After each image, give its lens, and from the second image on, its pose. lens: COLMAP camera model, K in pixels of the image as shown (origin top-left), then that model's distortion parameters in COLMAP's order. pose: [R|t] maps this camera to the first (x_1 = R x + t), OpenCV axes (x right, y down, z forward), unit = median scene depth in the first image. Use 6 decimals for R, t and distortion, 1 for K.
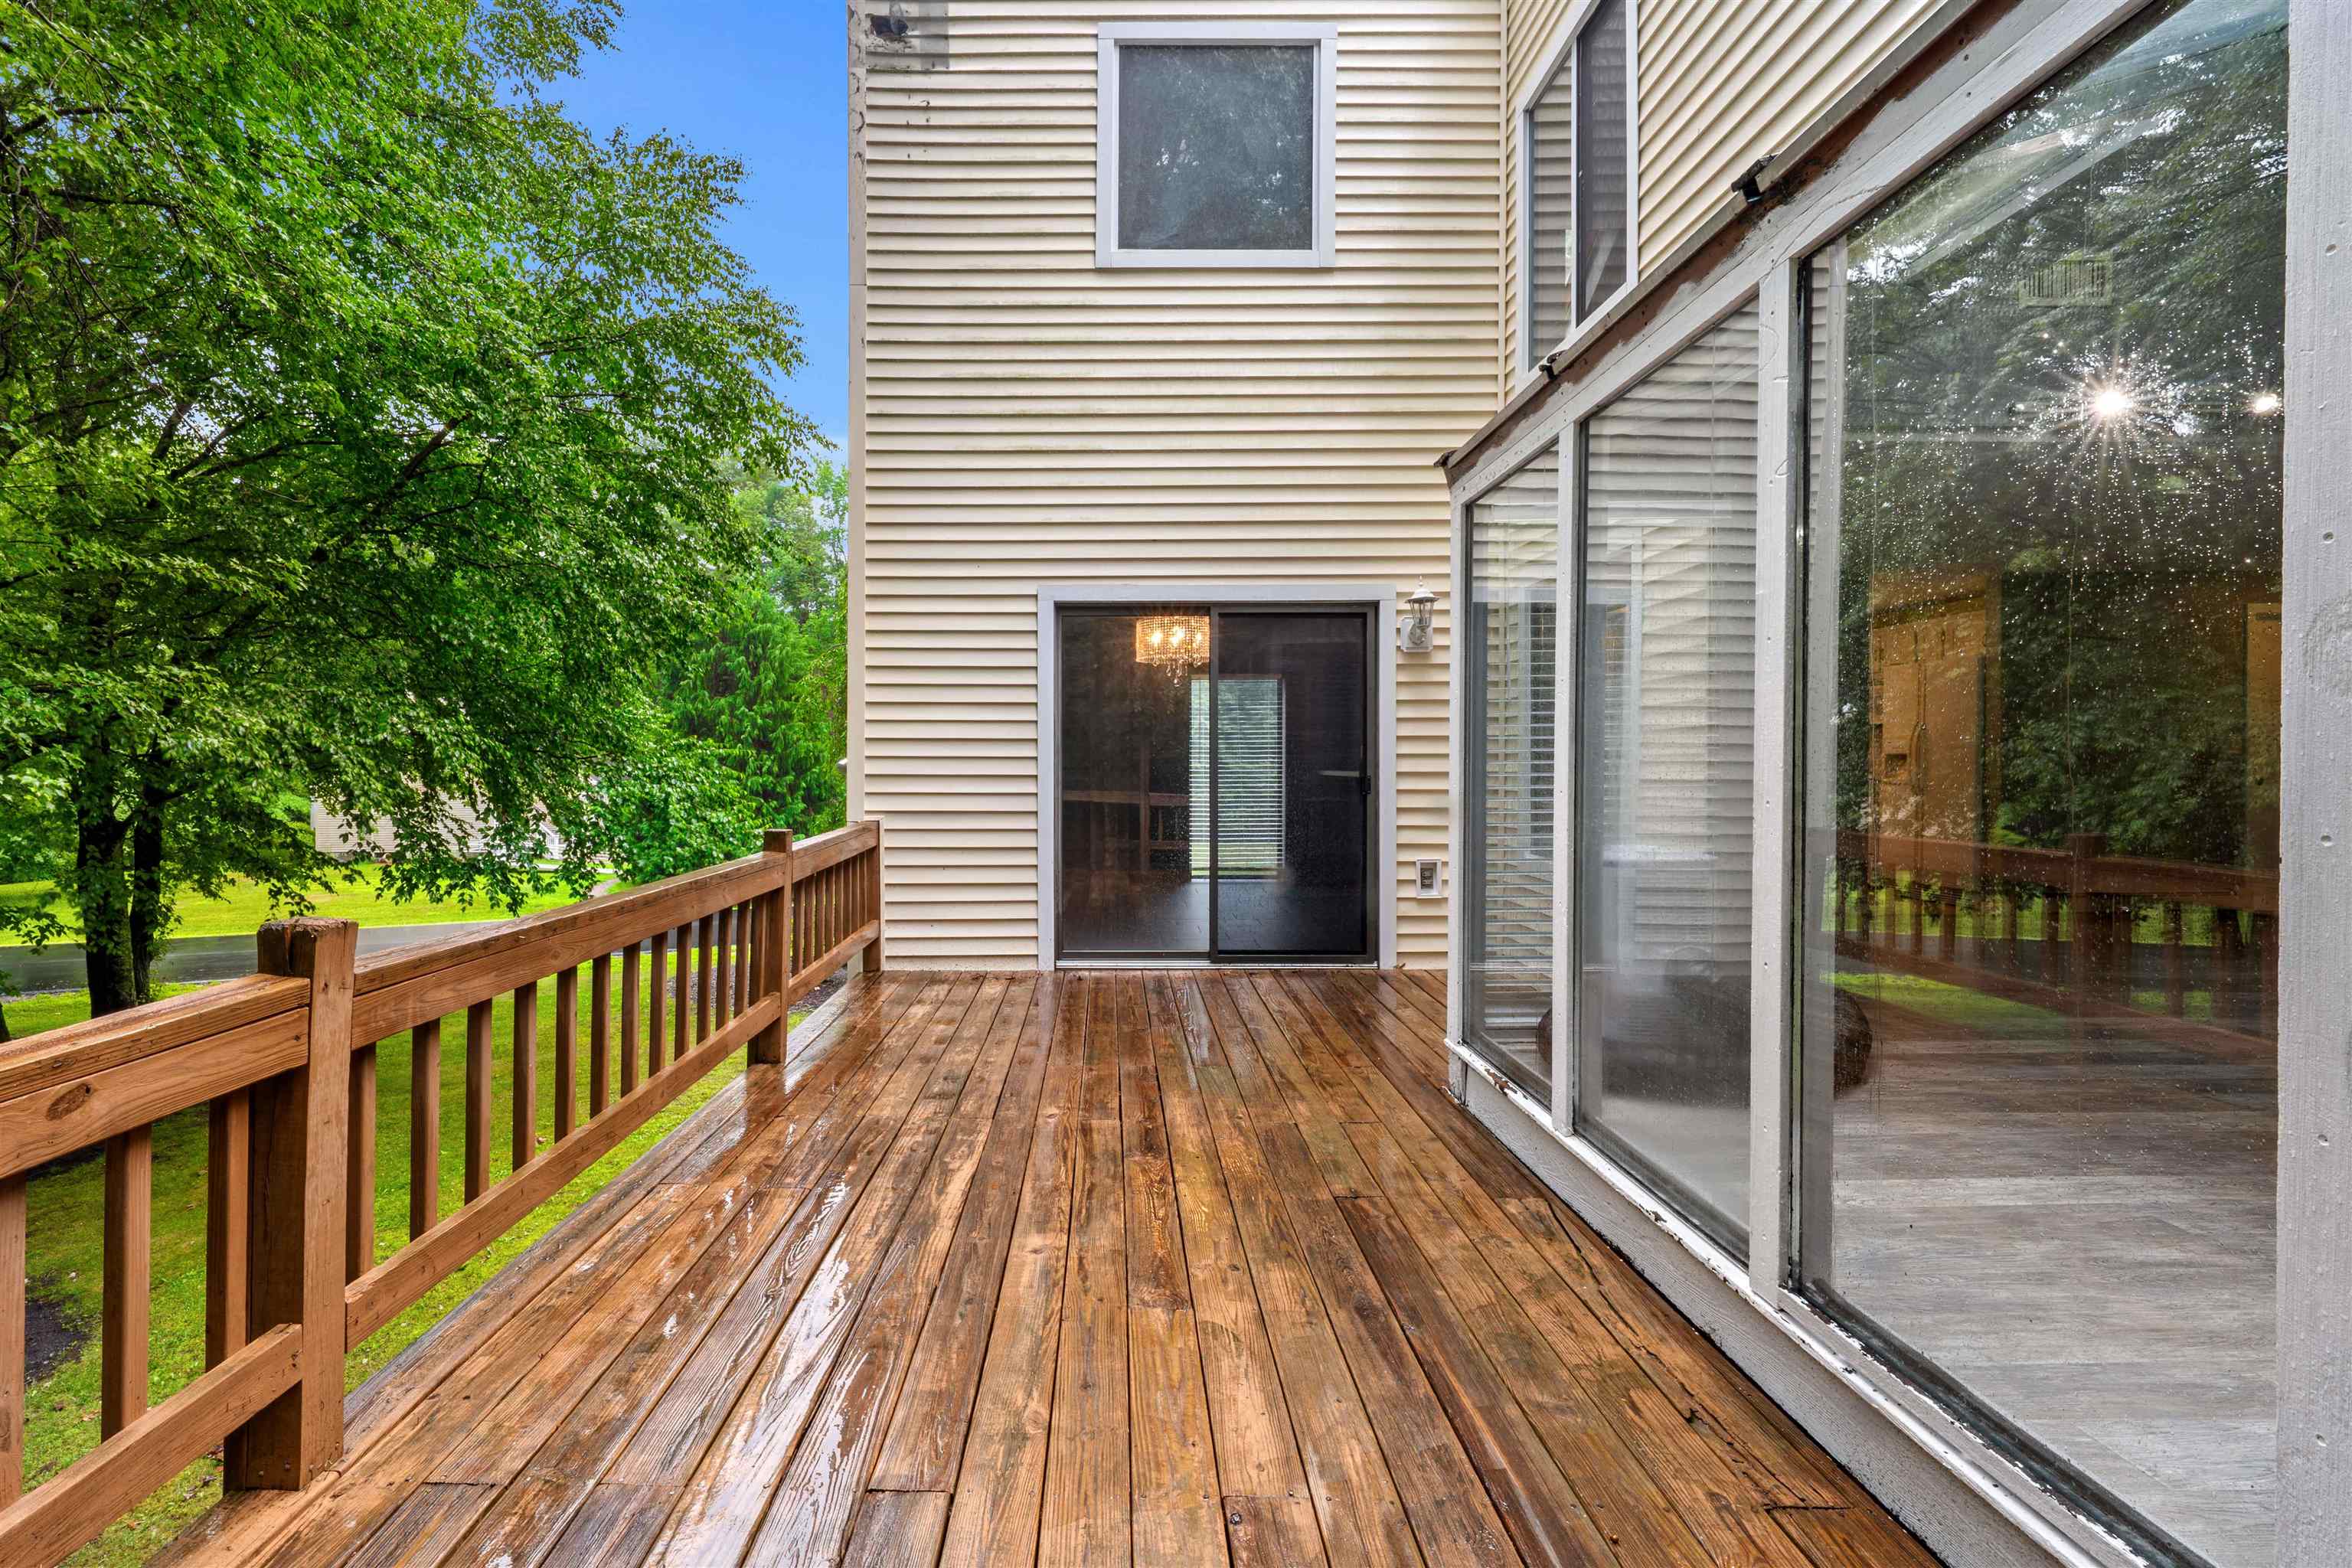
lens RADIAL K [[1066.3, 0, 1115.6], [0, 1066.3, 777.1], [0, 0, 1]] dist [0.005015, -0.001164]
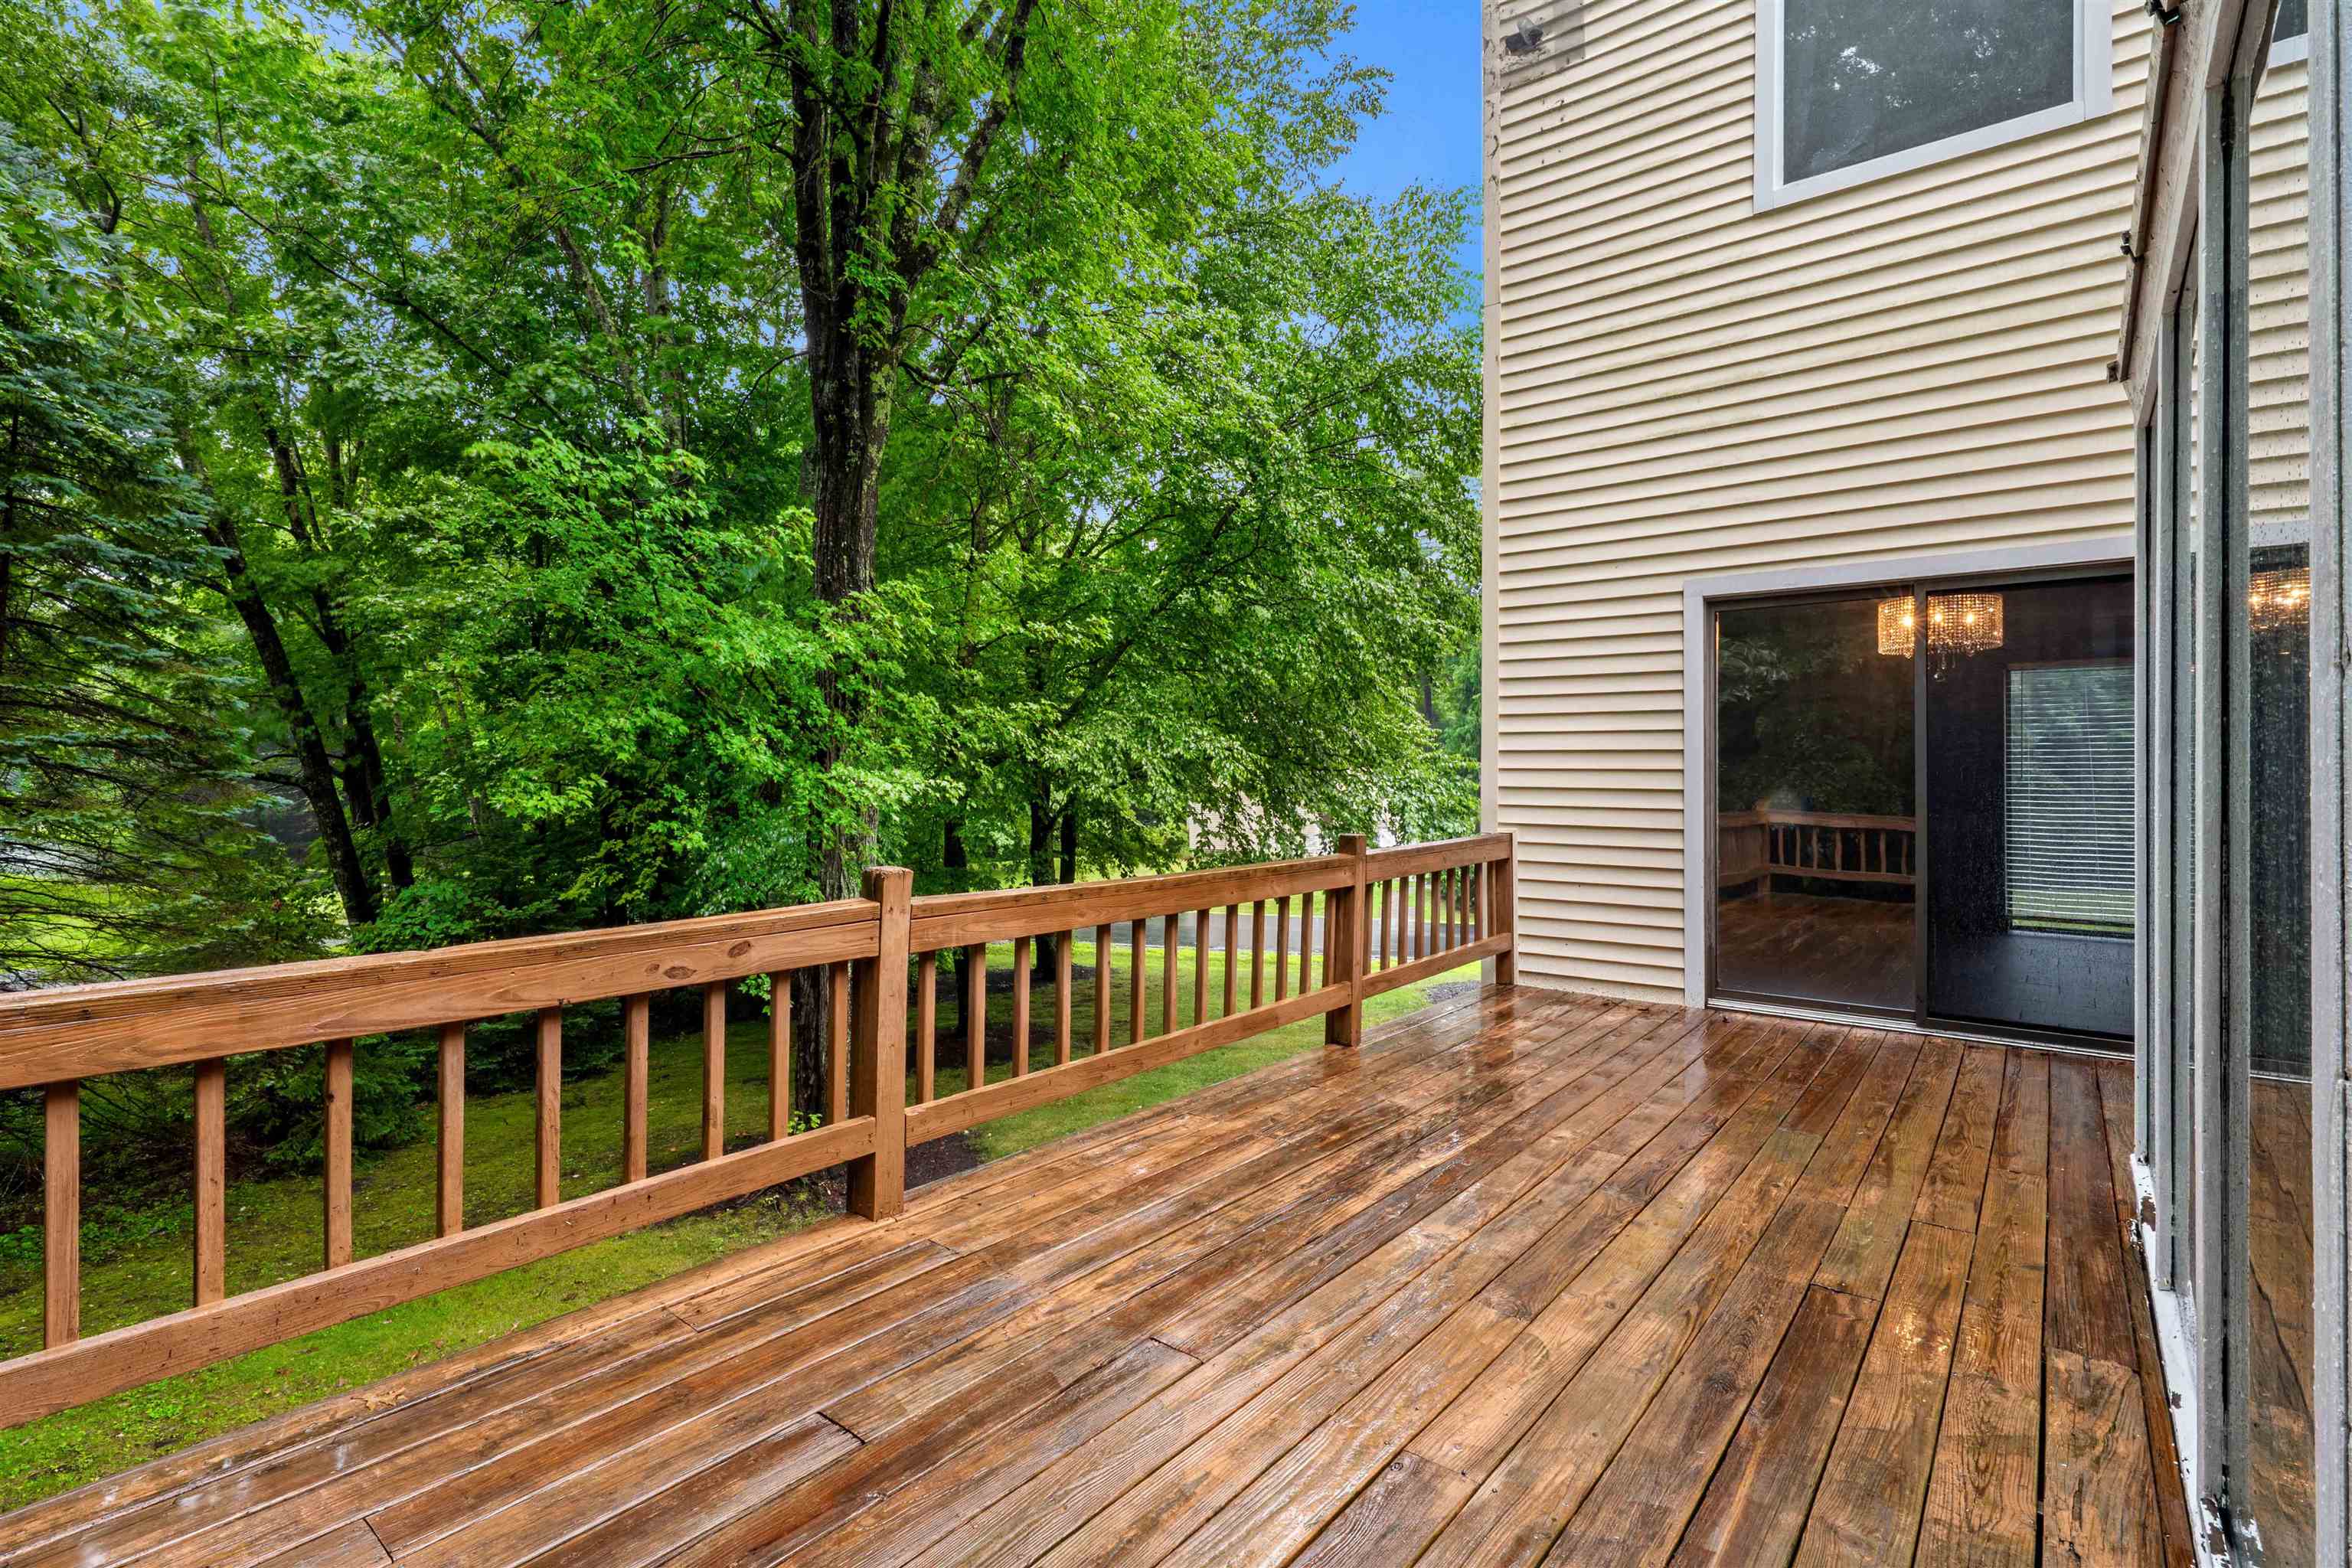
lens RADIAL K [[1117.7, 0, 1173.7], [0, 1117.7, 772.2], [0, 0, 1]] dist [0.002946, 0.001255]
pose [[0.781031, 0.004140, -0.624478, 0.189742], [-0.014891, 0.999817, -0.011995, 0.001507], [0.624315, 0.018667, 0.780950, -0.012742]]
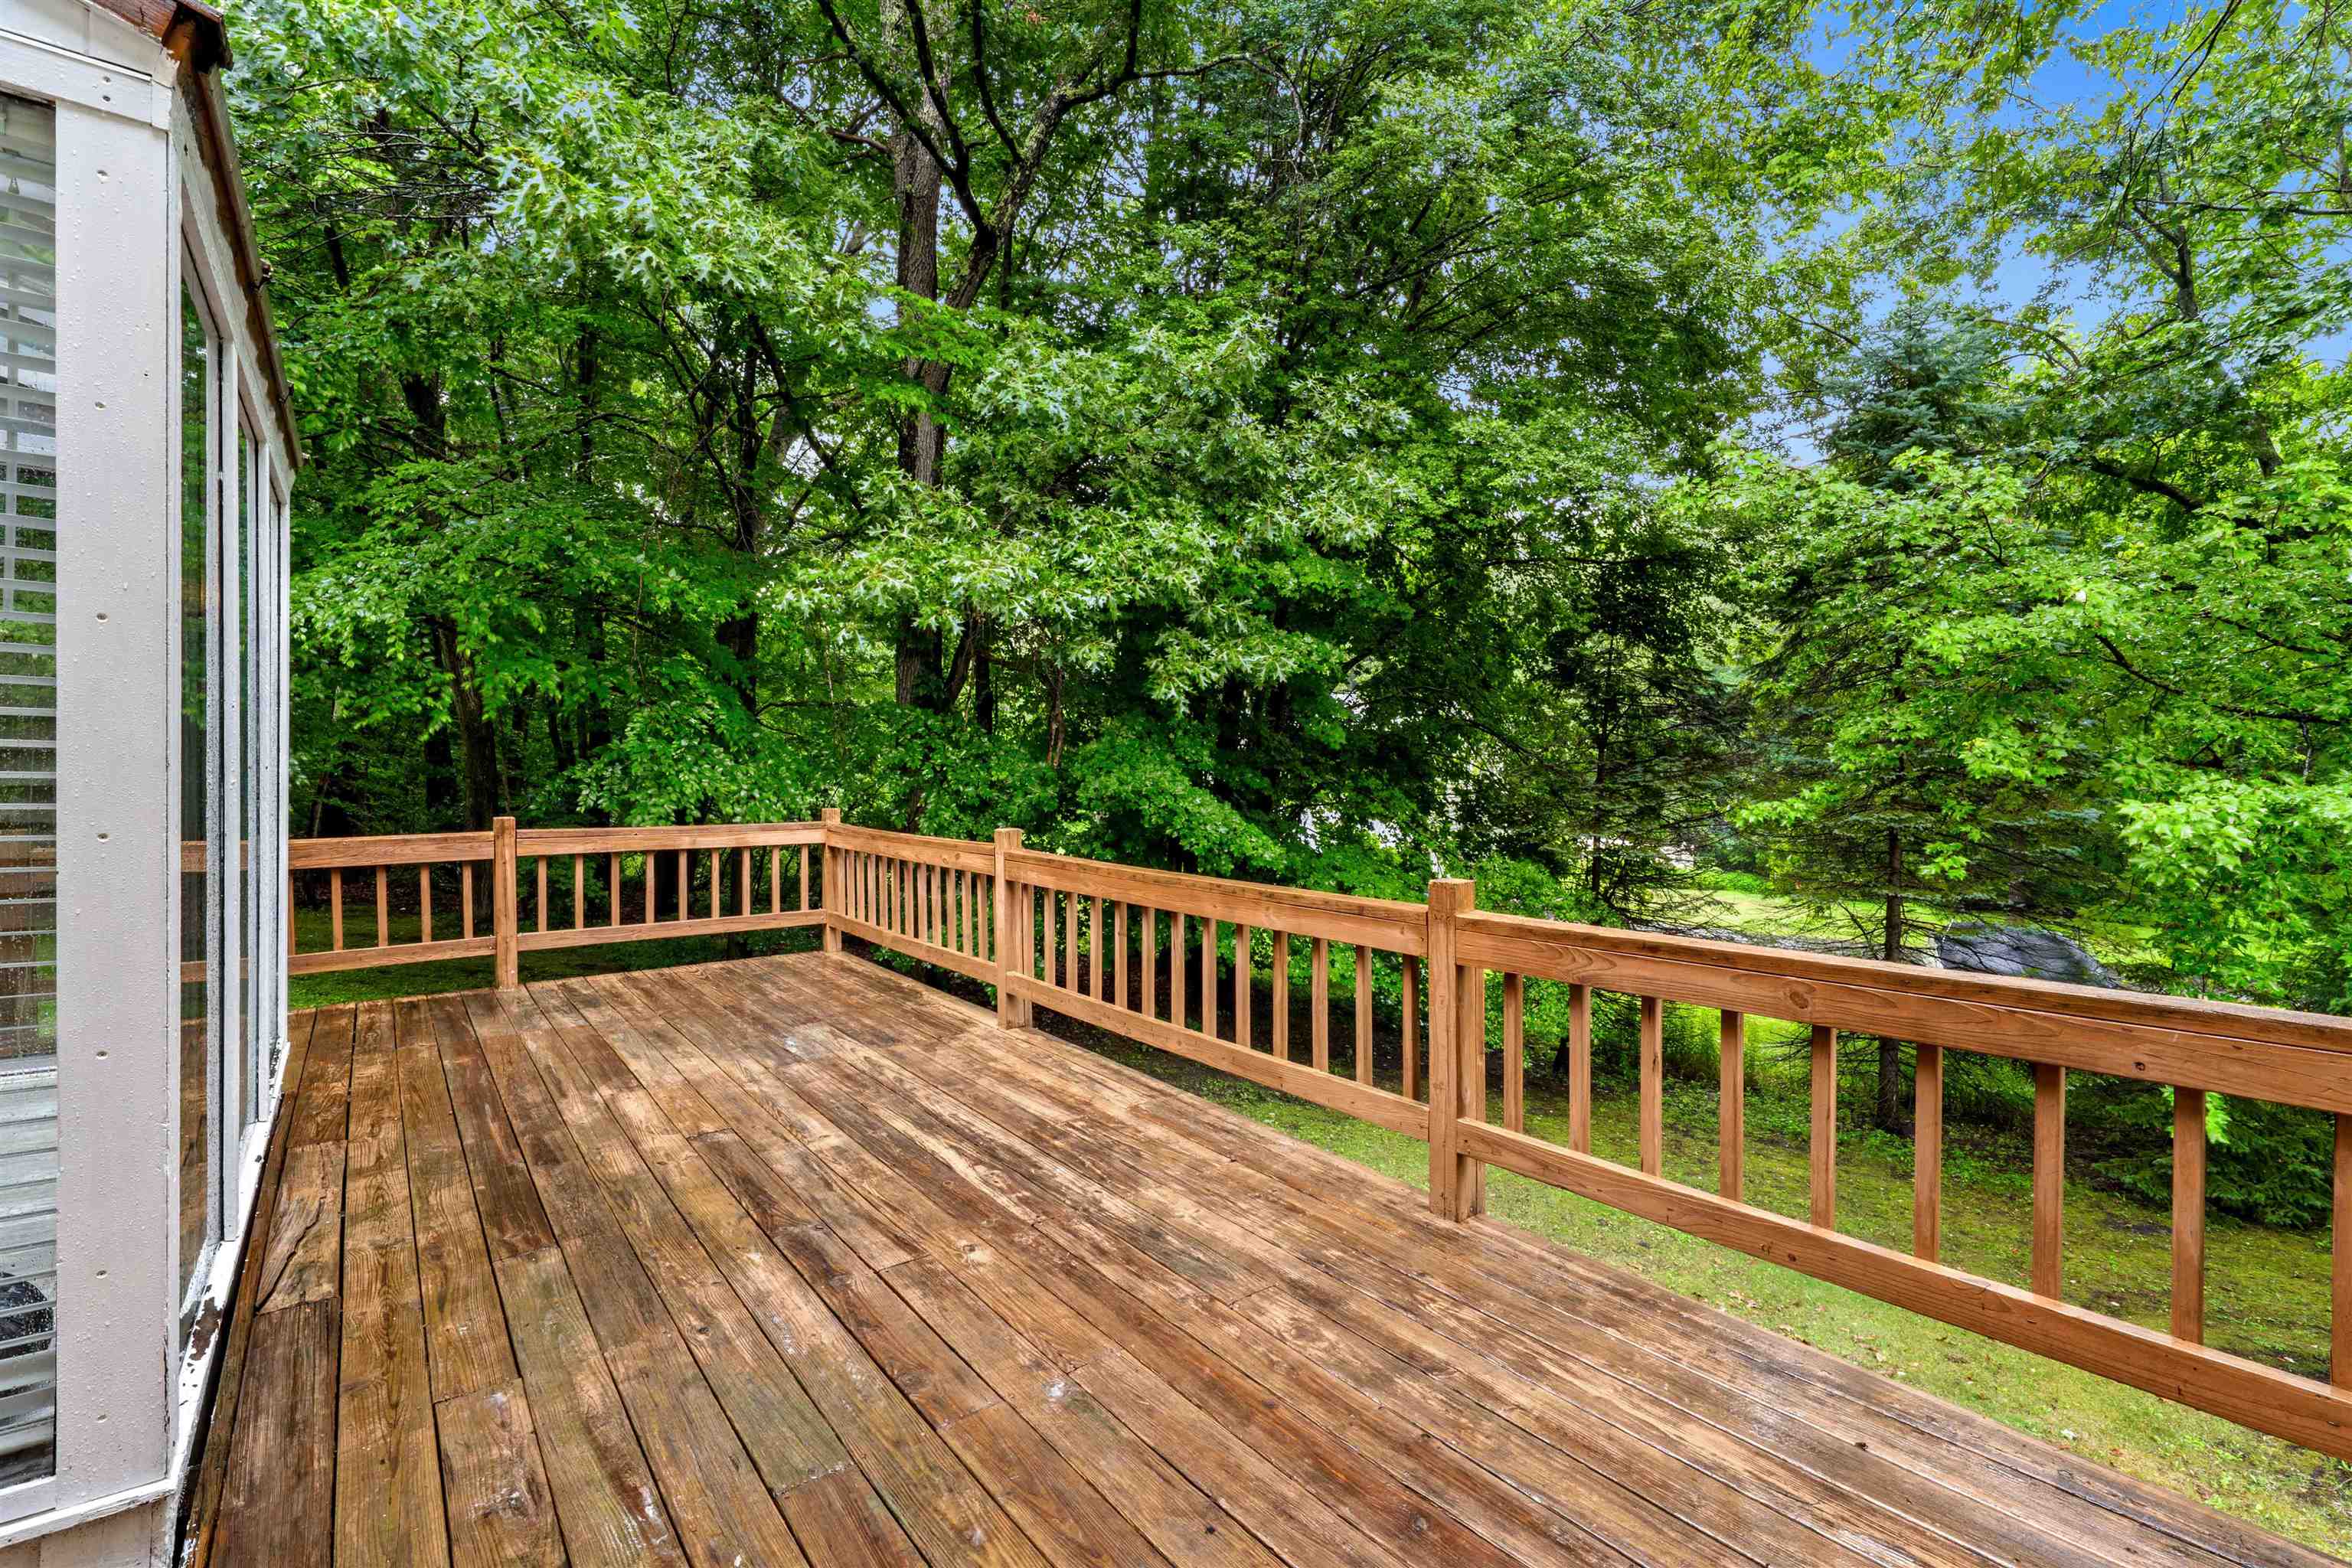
lens RADIAL K [[1066.3, 0, 1170.4], [0, 1066.3, 774.2], [0, 0, 1]] dist [0.005015, -0.001164]
pose [[-0.798729, -0.004700, -0.601673, 0.176404], [-0.019452, 0.999649, 0.018014, -0.019164], [0.601377, 0.026092, -0.798539, 1.058080]]
